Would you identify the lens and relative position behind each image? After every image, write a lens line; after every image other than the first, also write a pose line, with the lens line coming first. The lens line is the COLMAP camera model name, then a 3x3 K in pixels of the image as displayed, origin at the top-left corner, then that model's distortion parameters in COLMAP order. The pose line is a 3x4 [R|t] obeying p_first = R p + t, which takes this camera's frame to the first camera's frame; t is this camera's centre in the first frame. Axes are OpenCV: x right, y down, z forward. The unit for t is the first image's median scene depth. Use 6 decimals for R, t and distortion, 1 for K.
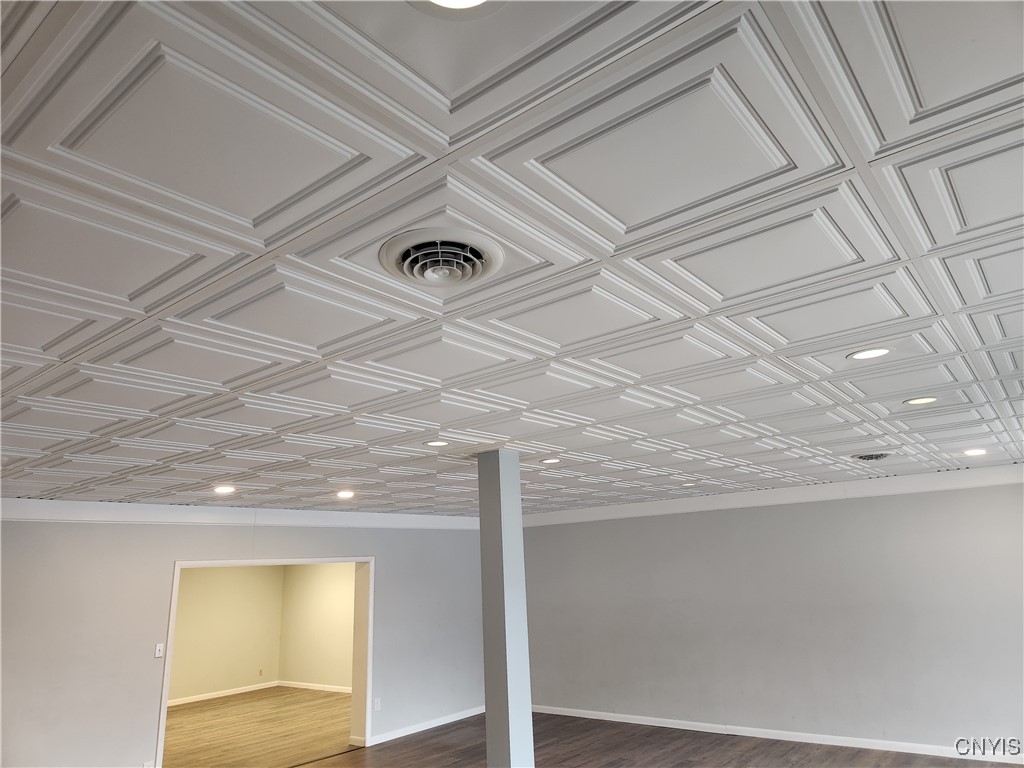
lens RADIAL K [[677.4, 0, 512.0], [0, 677.4, 384.0], [0, 0, 1]] dist [0.093408, -0.081425]
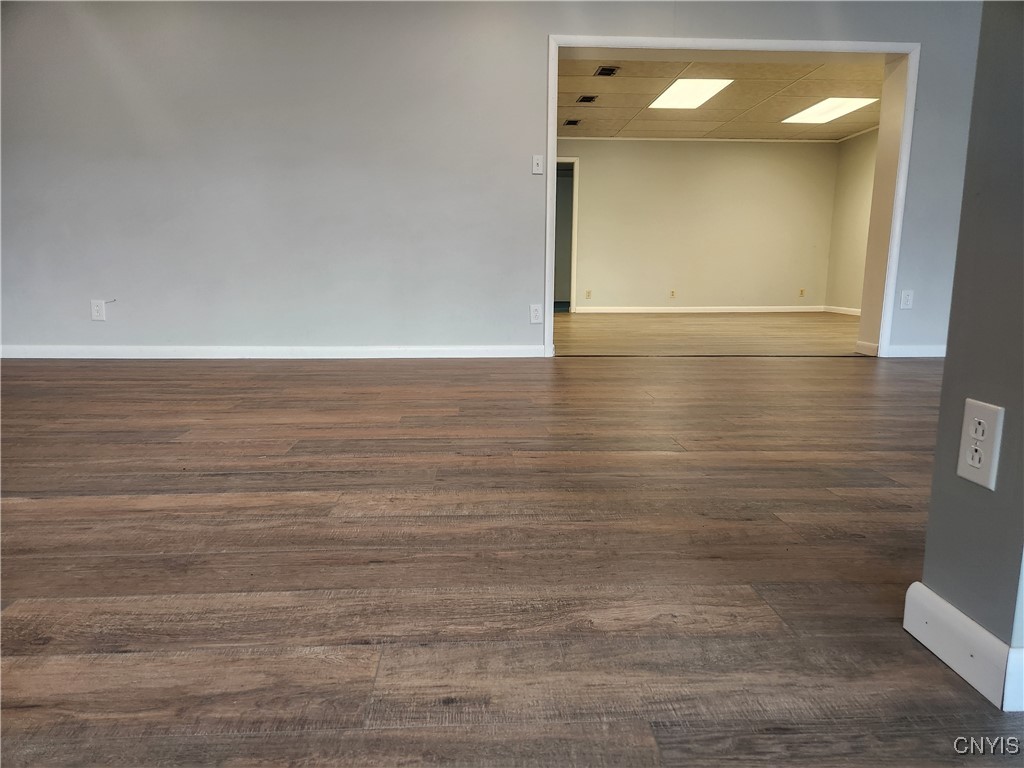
lens RADIAL K [[677.4, 0, 512.0], [0, 677.4, 384.0], [0, 0, 1]] dist [0.093408, -0.081425]
pose [[0.661505, 0.167809, -0.730925, 0.030529], [0.163405, 0.918974, 0.358868, 0.260739], [0.731922, -0.356830, 0.580485, 0.373965]]
